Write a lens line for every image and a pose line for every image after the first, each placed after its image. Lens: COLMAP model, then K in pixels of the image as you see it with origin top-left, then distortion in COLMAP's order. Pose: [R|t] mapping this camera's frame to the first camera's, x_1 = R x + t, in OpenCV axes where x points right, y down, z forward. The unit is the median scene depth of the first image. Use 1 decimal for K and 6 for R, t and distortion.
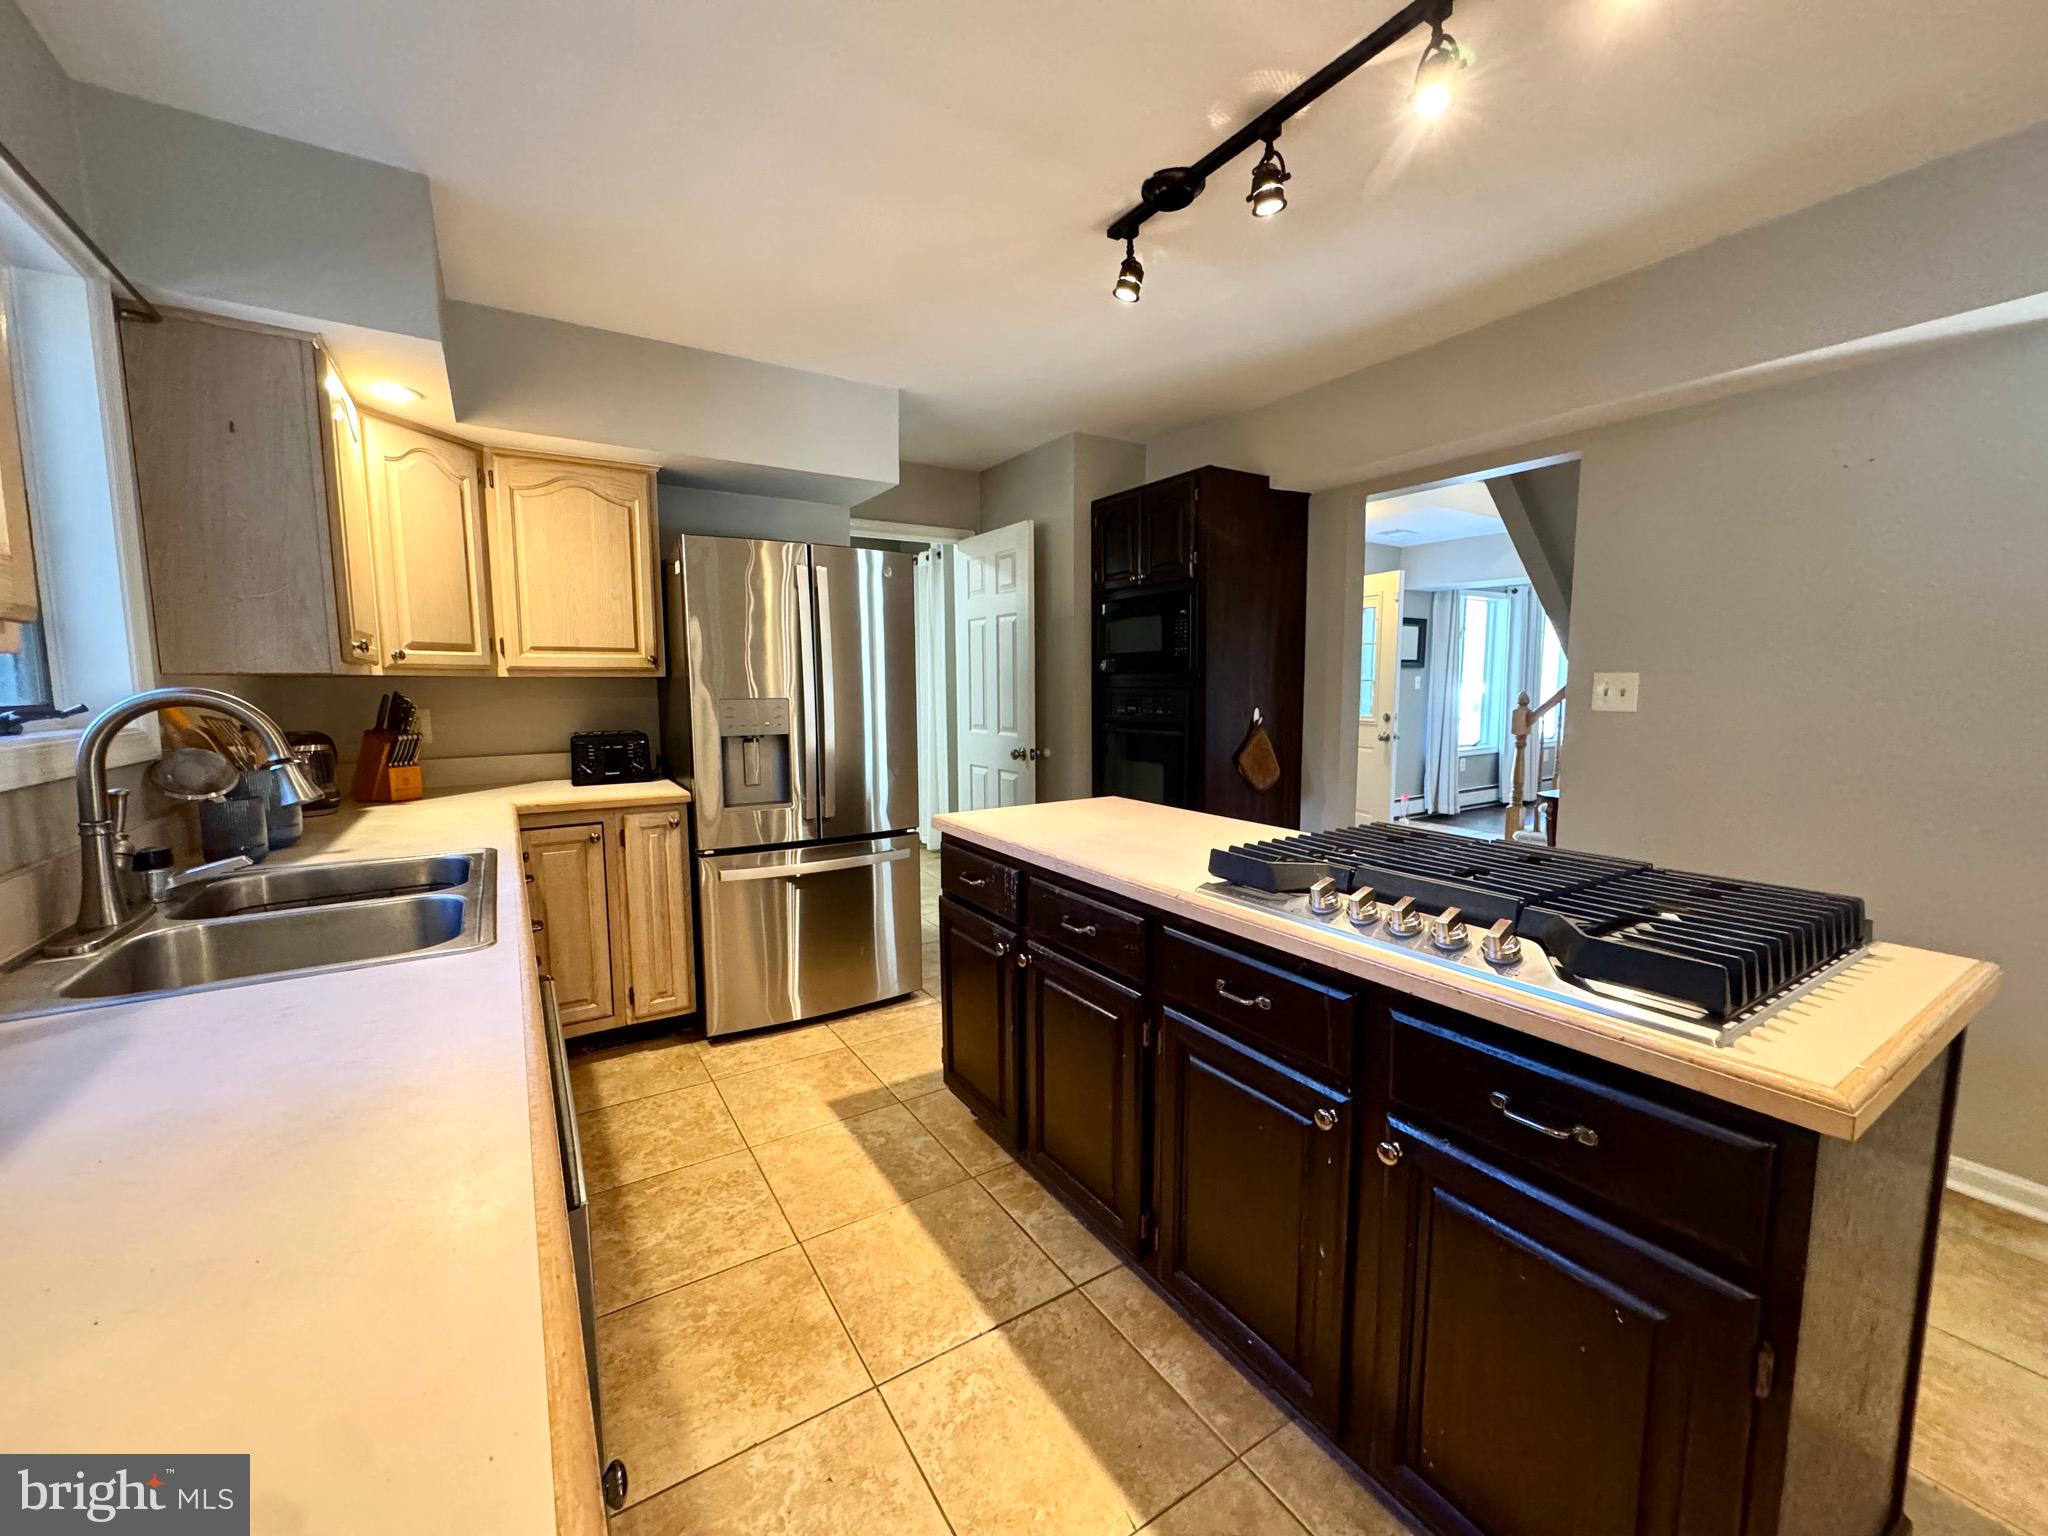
lens RADIAL K [[812.0, 0, 1025.9], [0, 812.0, 765.6], [0, 0, 1]] dist [-0.001856, -0.000291]
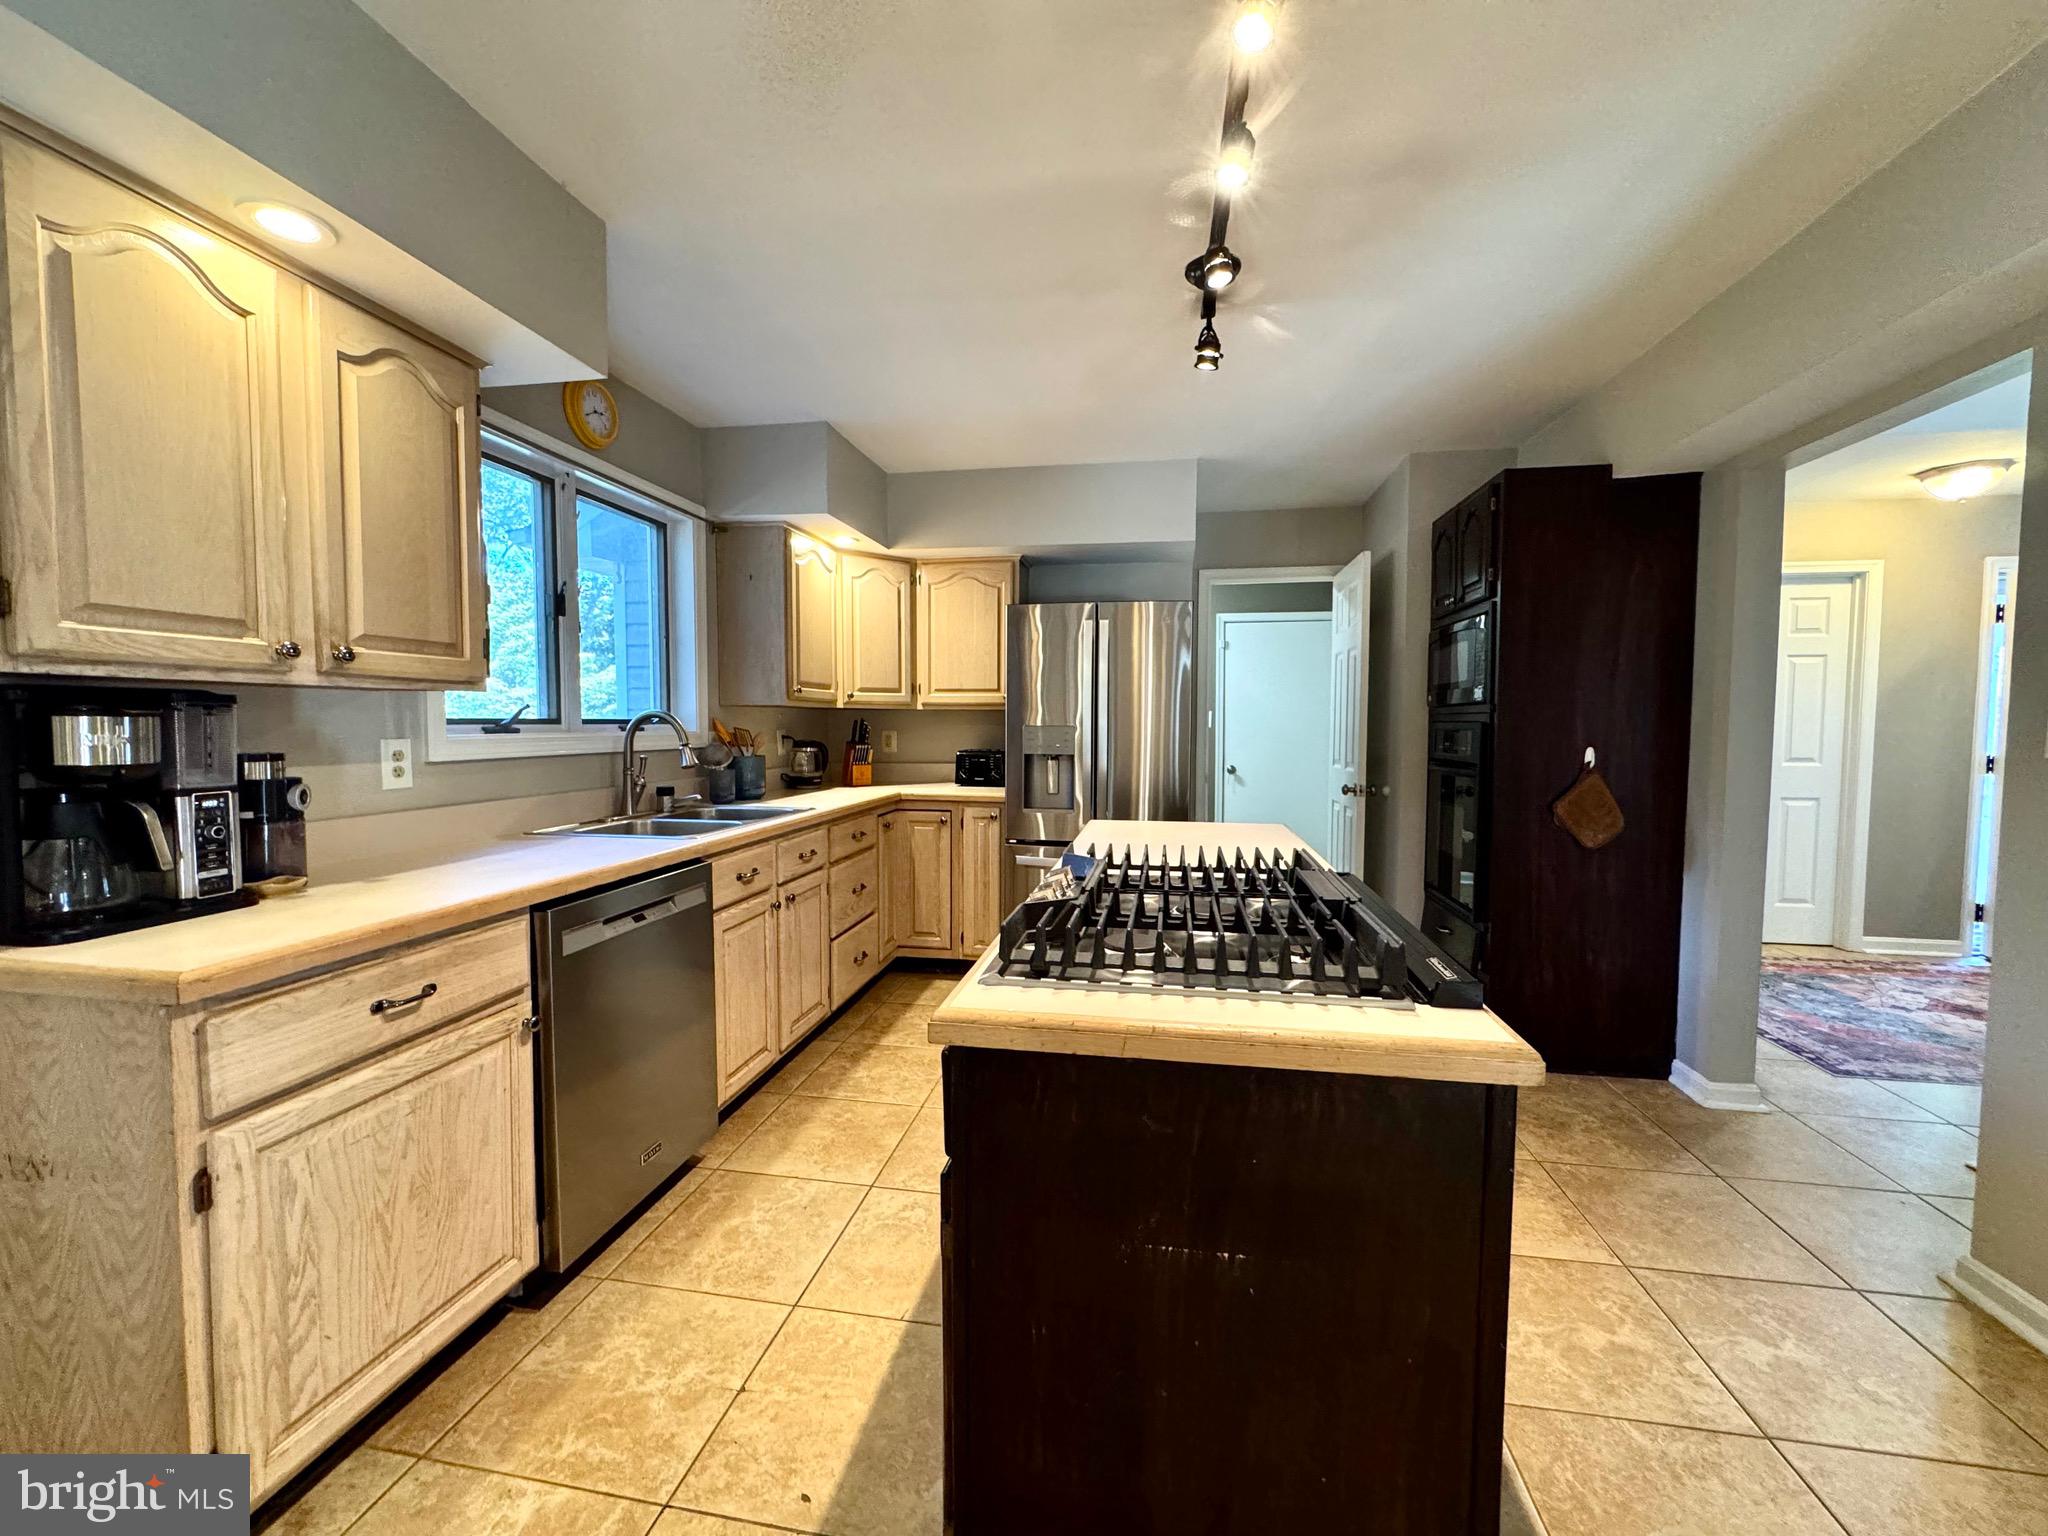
lens RADIAL K [[812.0, 0, 1025.9], [0, 812.0, 765.6], [0, 0, 1]] dist [-0.001856, -0.000291]
pose [[0.740342, 0.043986, -0.670790, 0.495655], [-0.076803, 0.996858, -0.019400, 0.007885], [0.667829, 0.065881, 0.741394, 0.025003]]
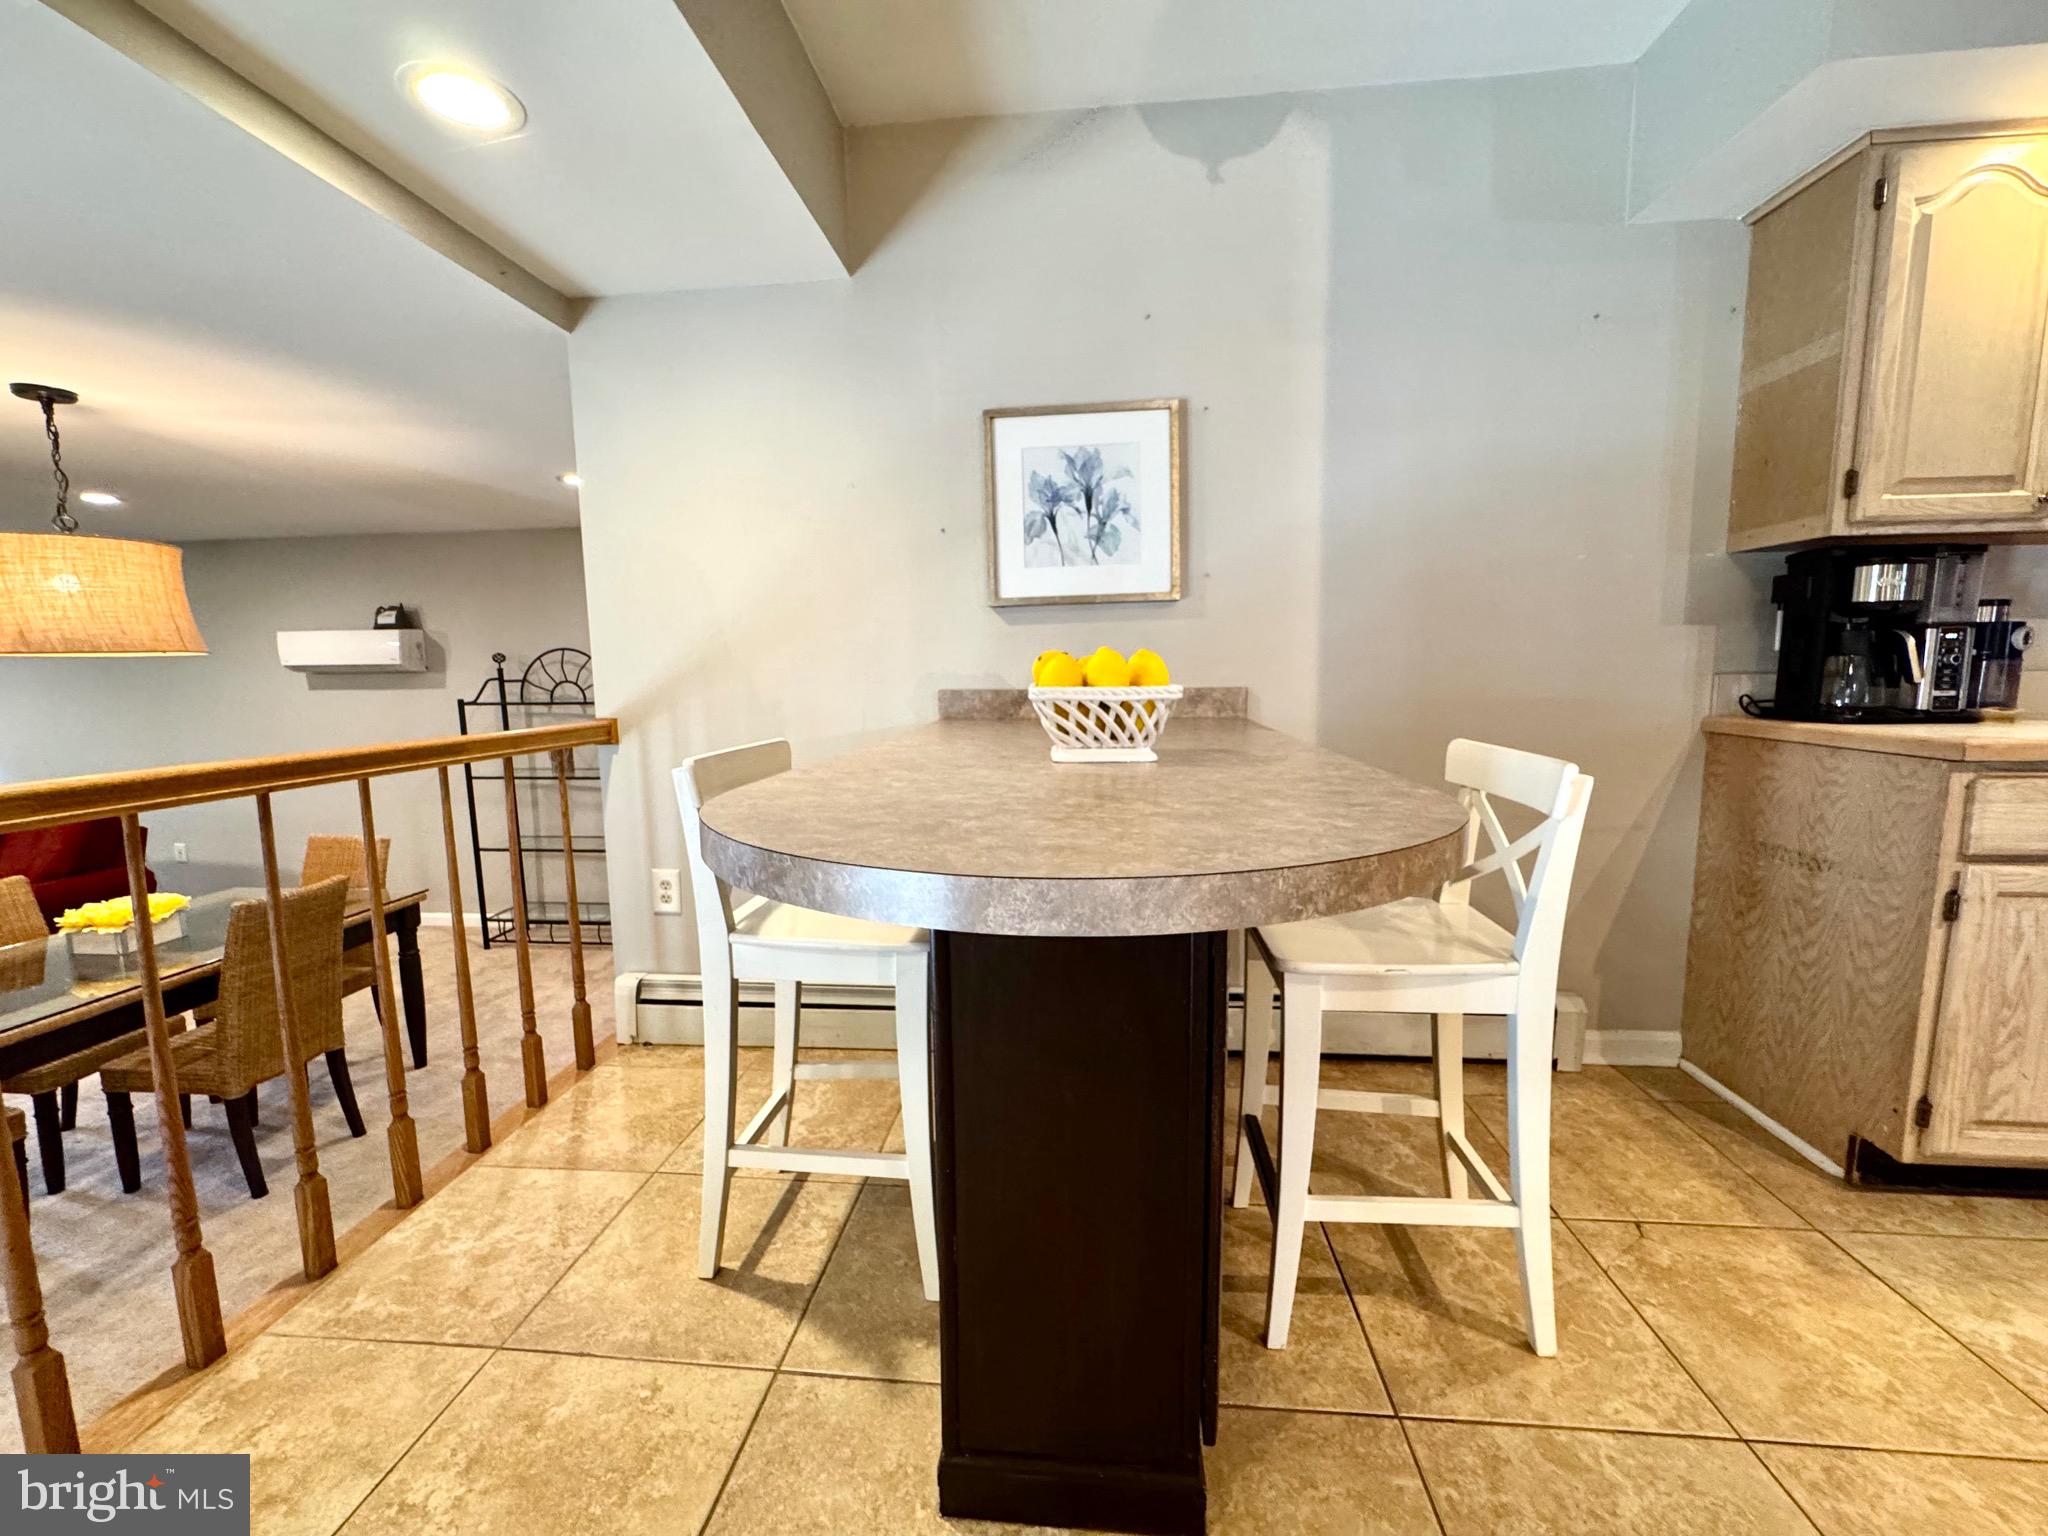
lens RADIAL K [[812.0, 0, 1025.9], [0, 812.0, 765.6], [0, 0, 1]] dist [-0.001856, -0.000291]
pose [[-0.615695, 0.108631, -0.780461, 0.749835], [-0.062428, 0.980614, 0.185738, 0.099838], [0.785508, 0.163081, -0.596977, -0.130989]]
